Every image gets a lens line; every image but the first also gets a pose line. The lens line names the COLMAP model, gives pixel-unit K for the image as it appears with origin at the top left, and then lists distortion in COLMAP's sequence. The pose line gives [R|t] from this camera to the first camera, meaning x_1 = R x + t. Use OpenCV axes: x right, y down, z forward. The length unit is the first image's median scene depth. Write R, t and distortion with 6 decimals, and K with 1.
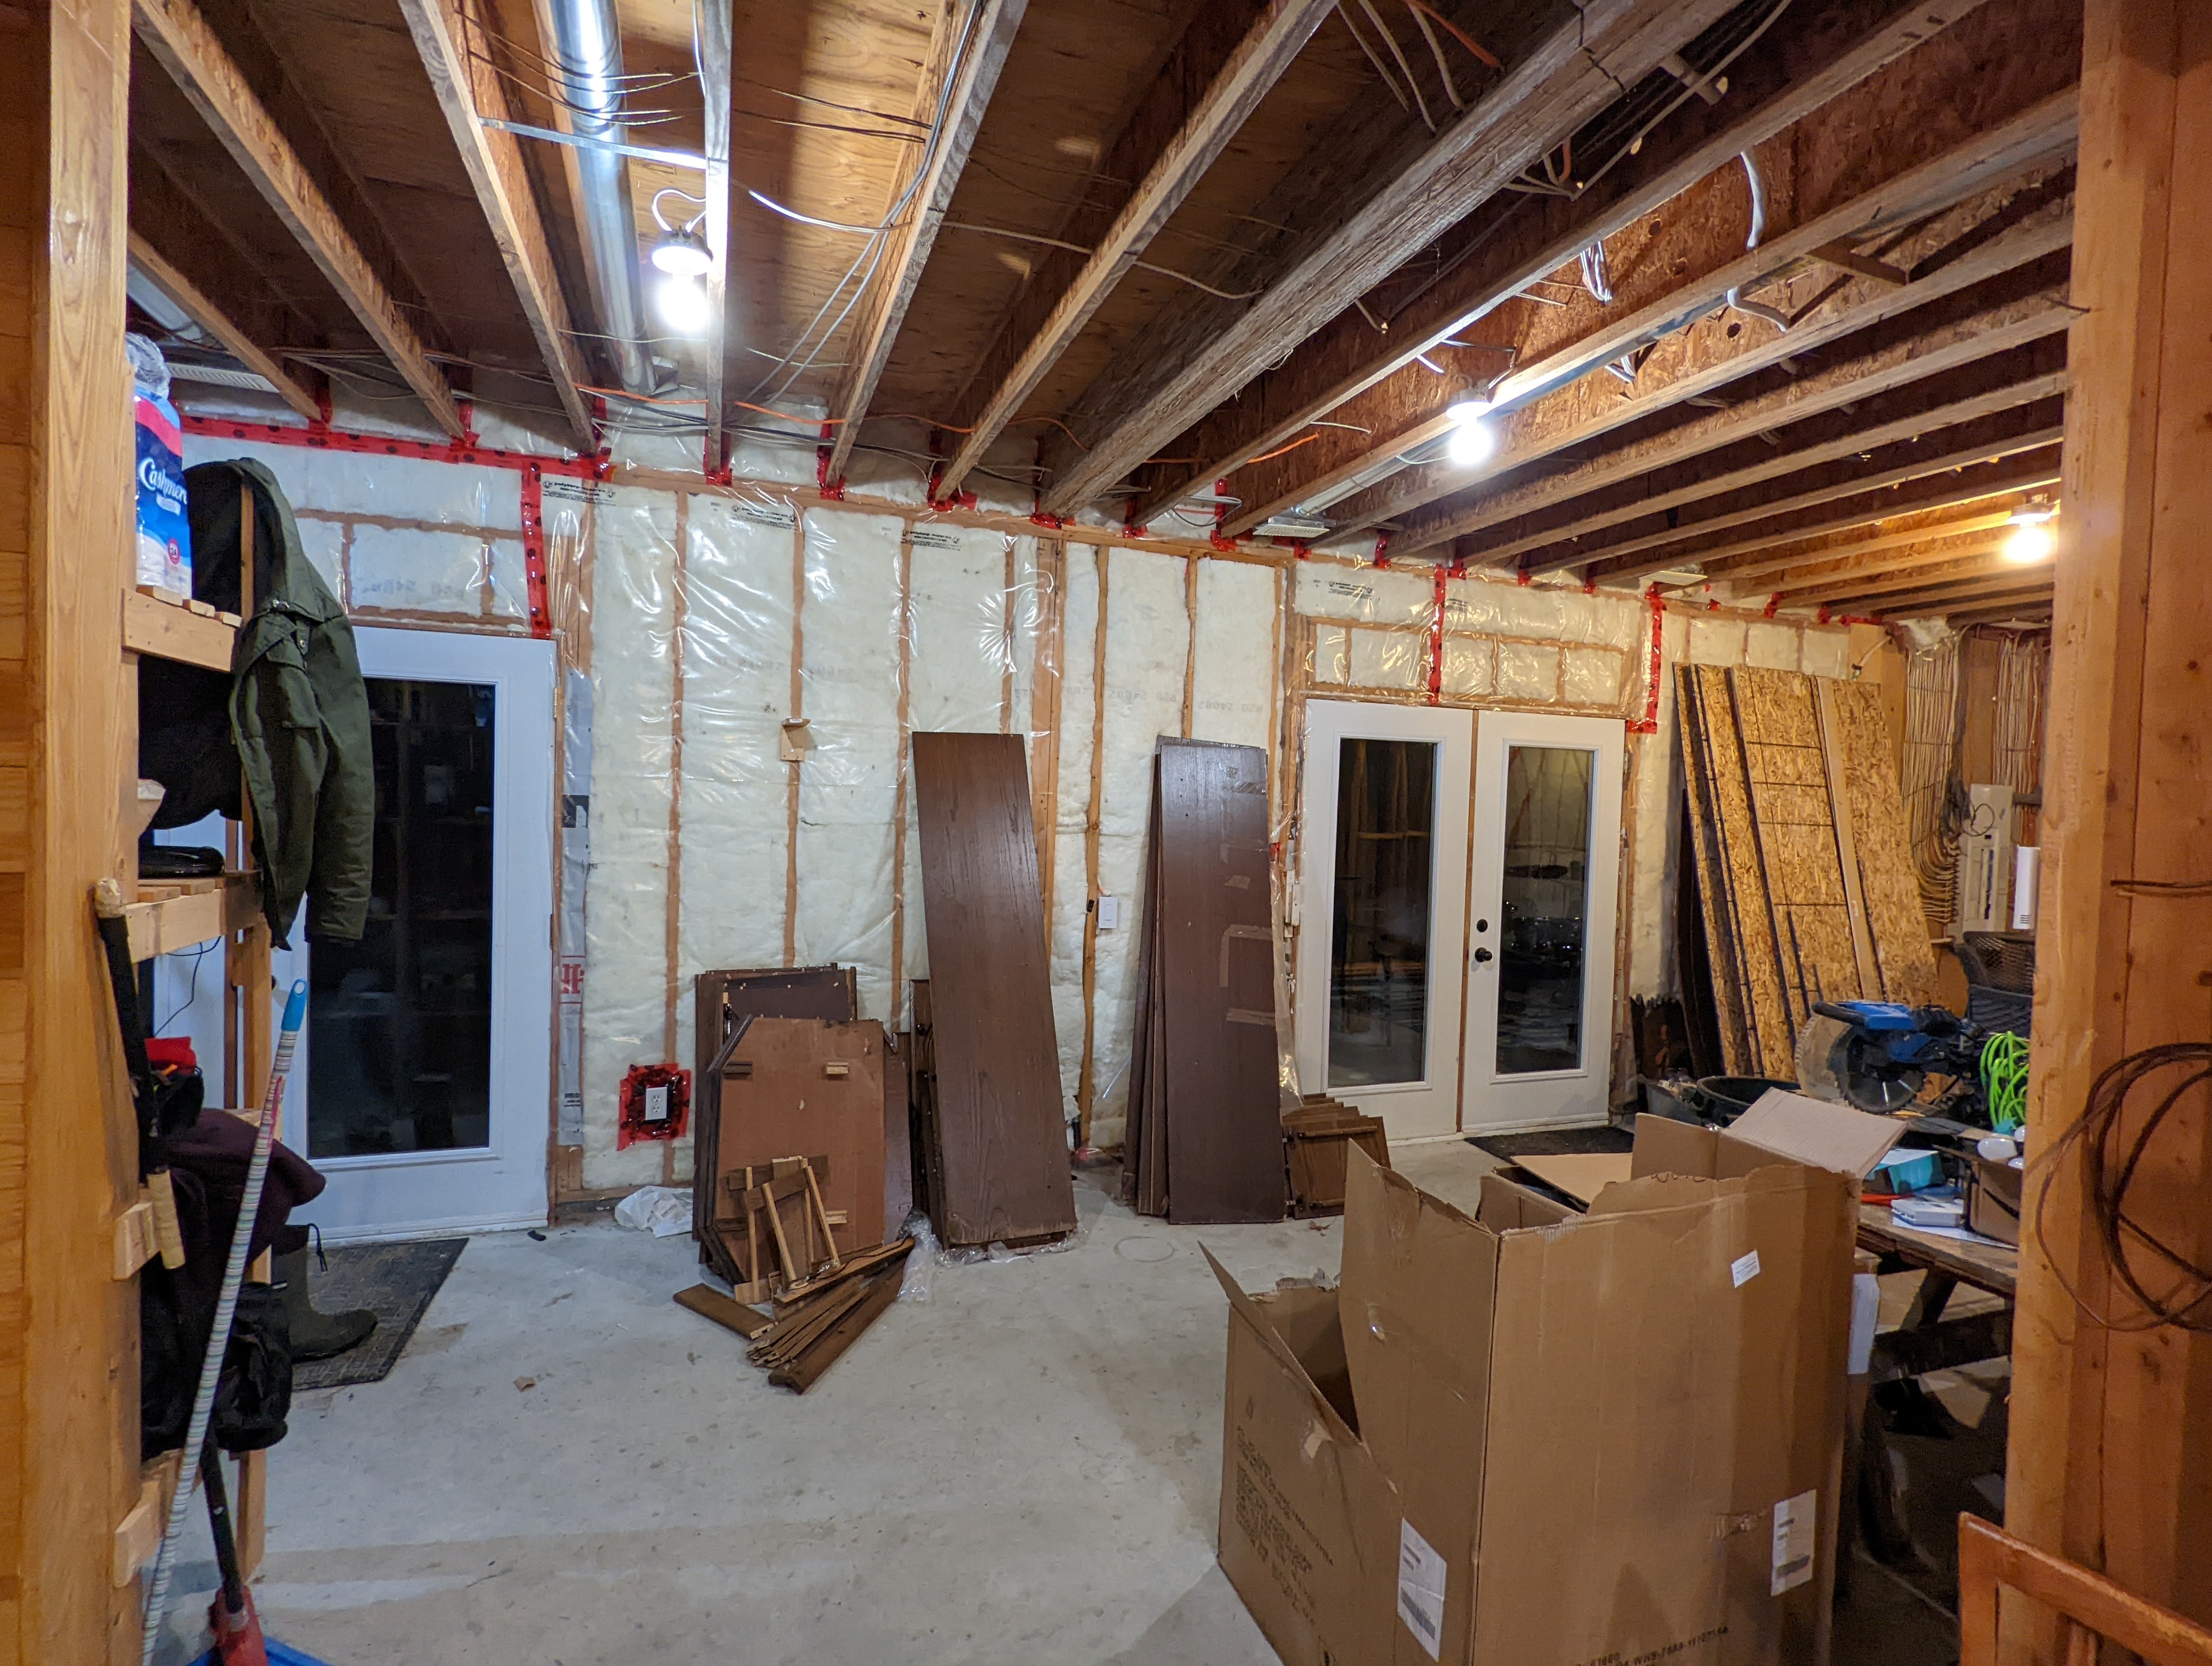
lens RADIAL K [[1048.0, 0, 1093.1], [0, 1048.0, 836.2], [0, 0, 1]] dist [0.001295, -0.001388]
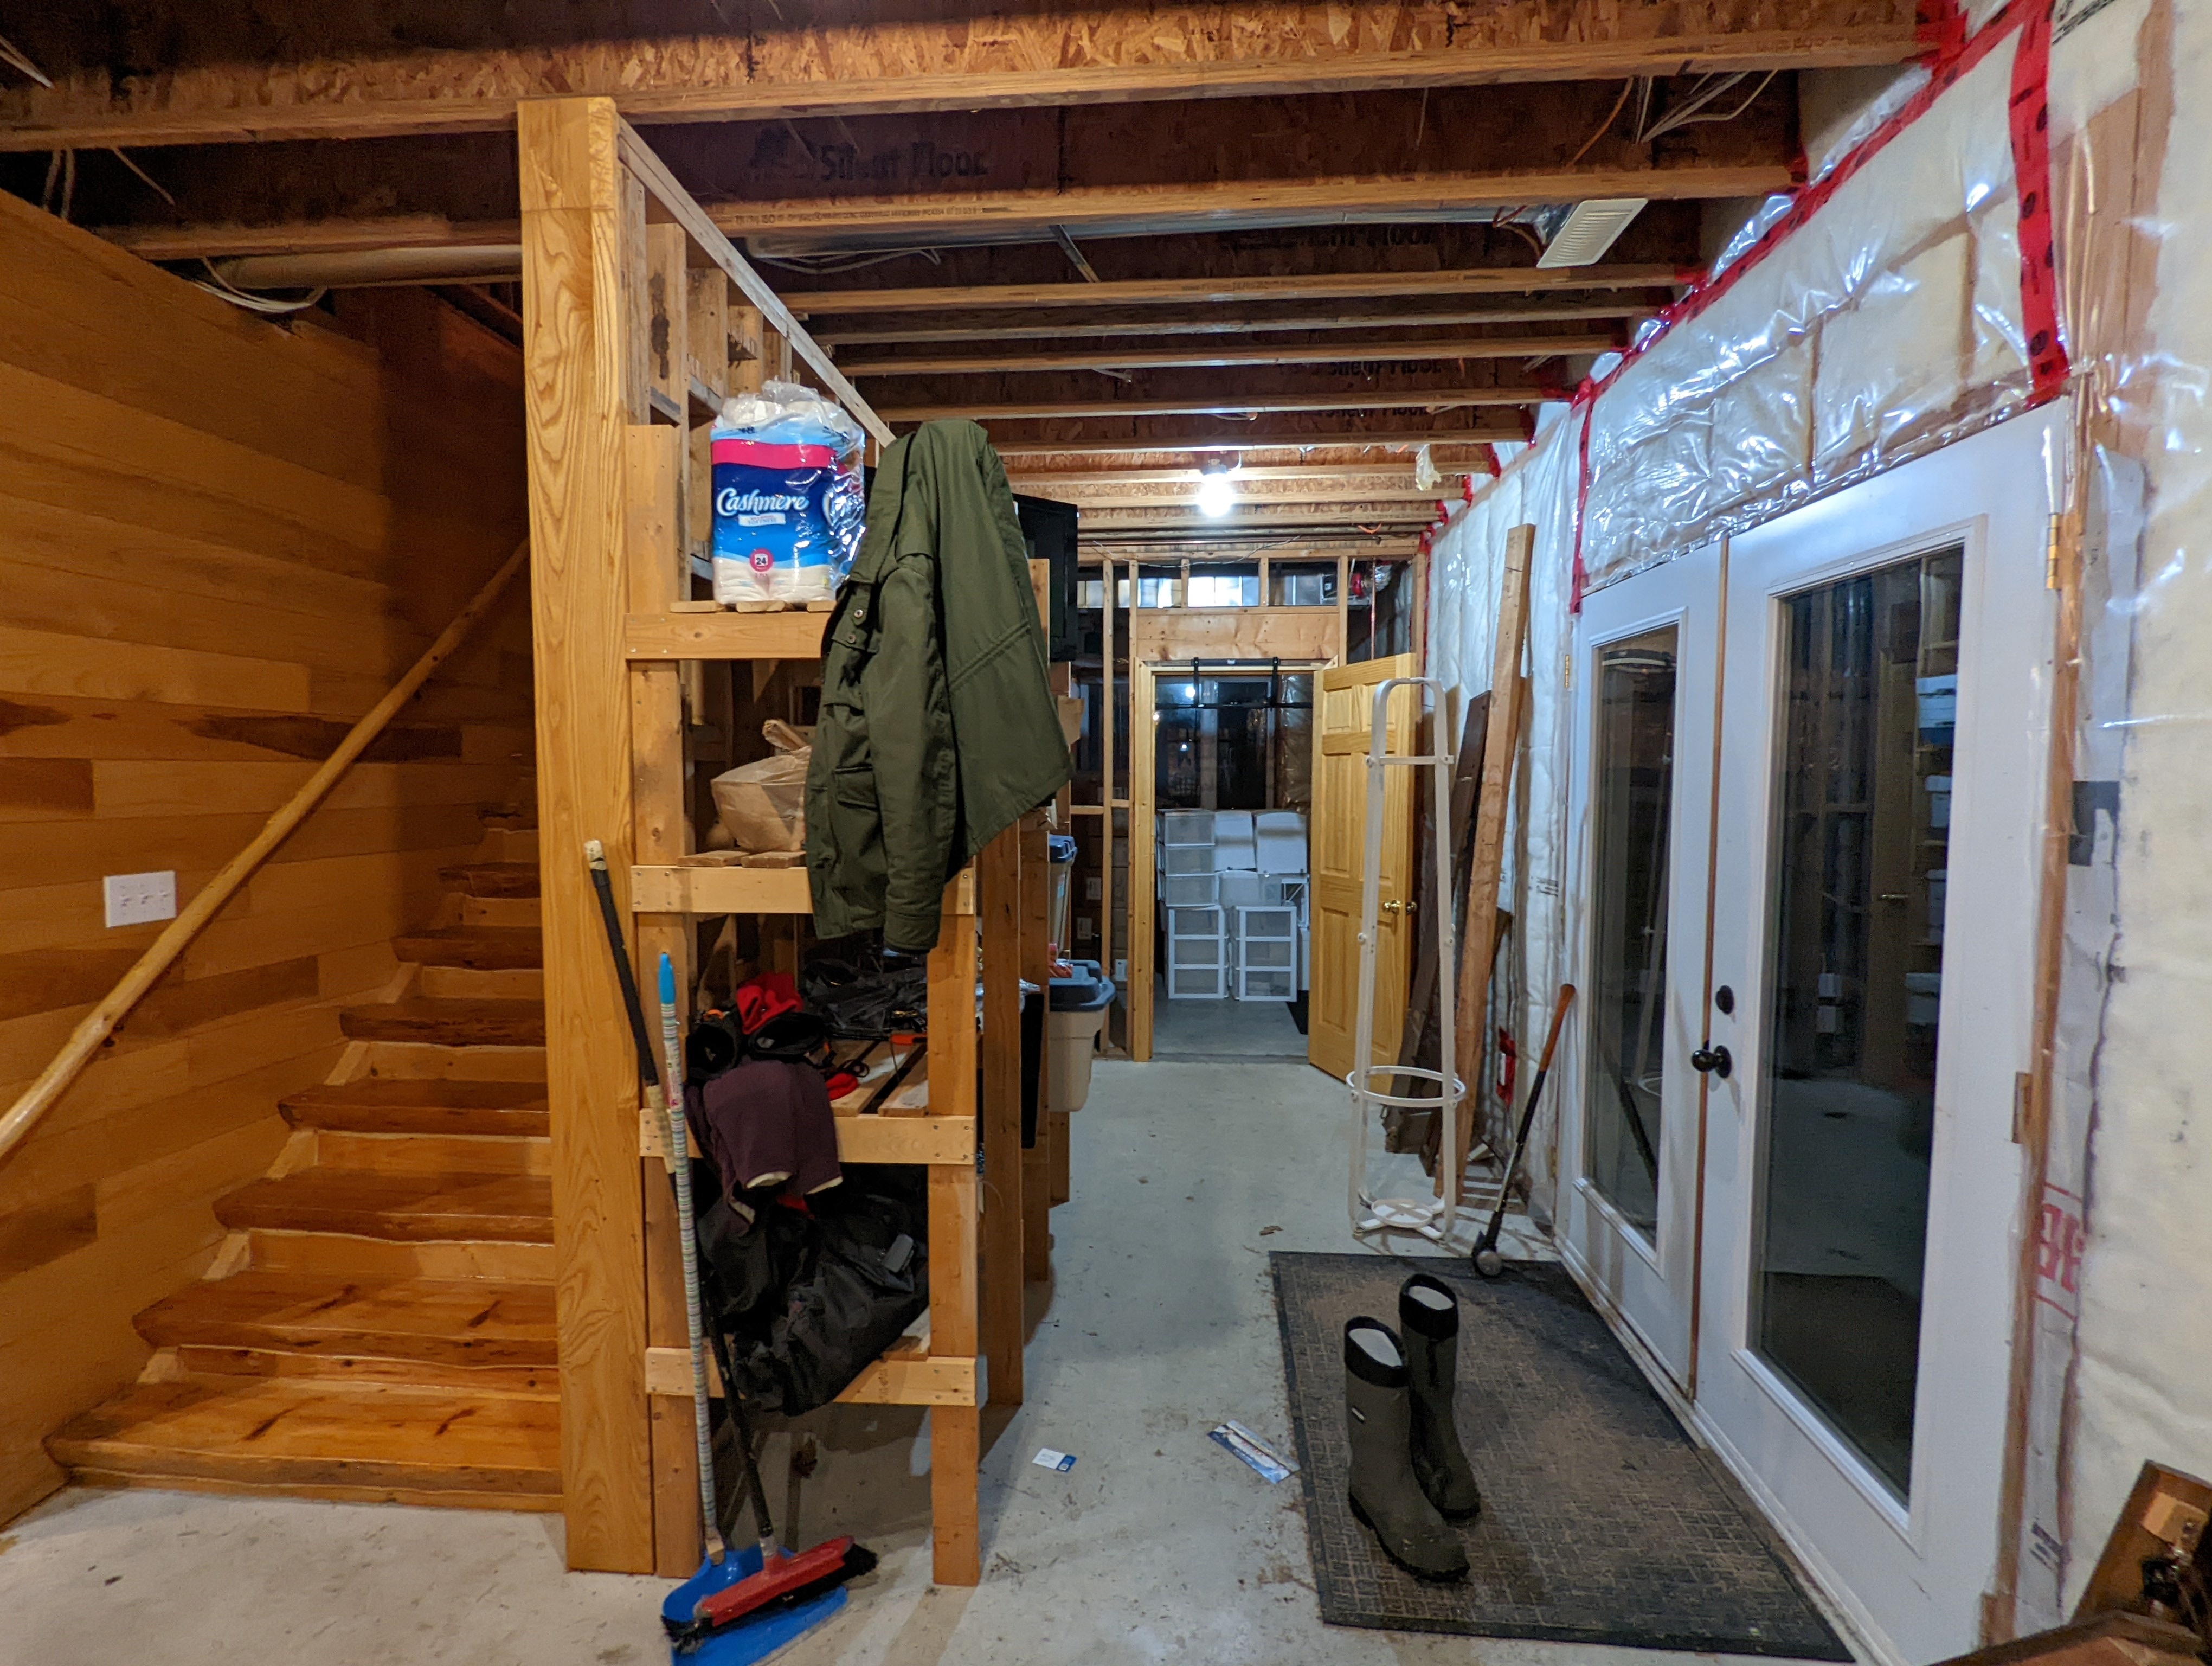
lens RADIAL K [[1048.0, 0, 1106.3], [0, 1048.0, 836.0], [0, 0, 1]] dist [0.001295, -0.001388]
pose [[-0.403968, 0.023879, -0.914461, 0.002707], [-0.044191, 0.997983, 0.045582, -0.020824], [0.913705, 0.058824, -0.402098, 0.842061]]
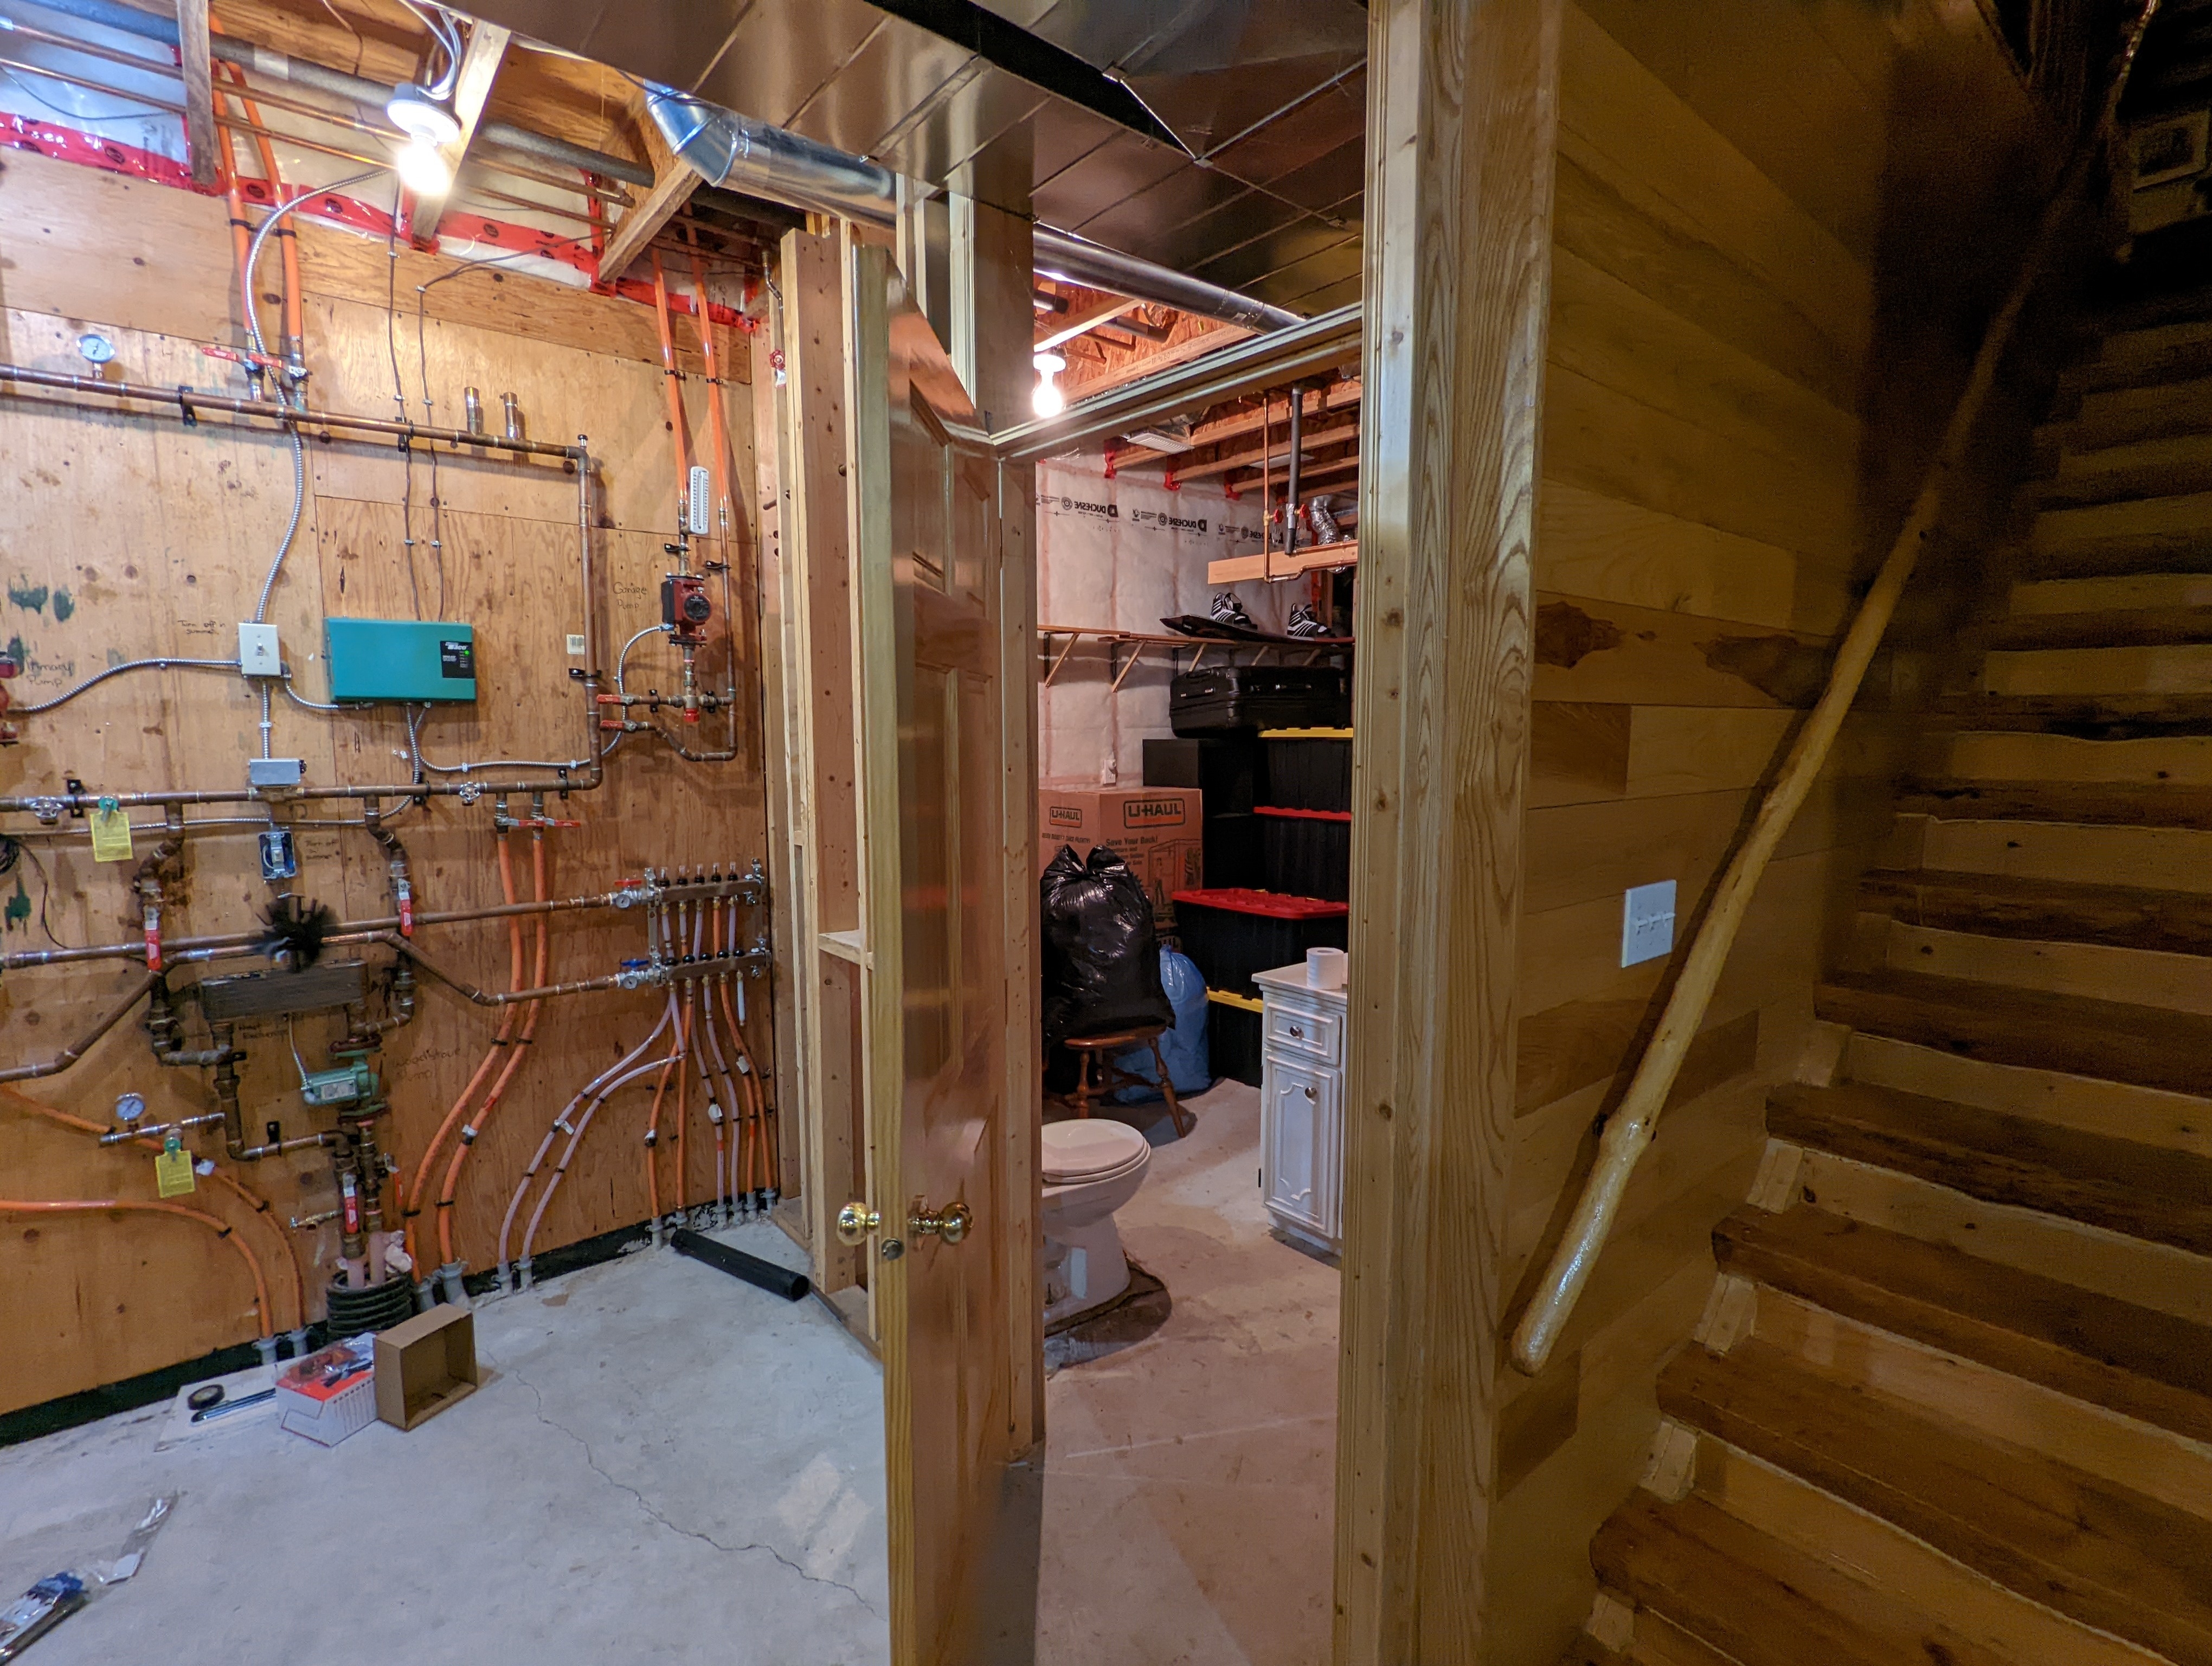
lens RADIAL K [[1048.0, 0, 1095.3], [0, 1048.0, 830.9], [0, 0, 1]] dist [0.001295, -0.001388]
pose [[-0.937607, 0.006931, -0.347627, 0.003688], [-0.035183, 0.992779, 0.114686, -0.008222], [0.345911, 0.119761, -0.930593, 0.498871]]
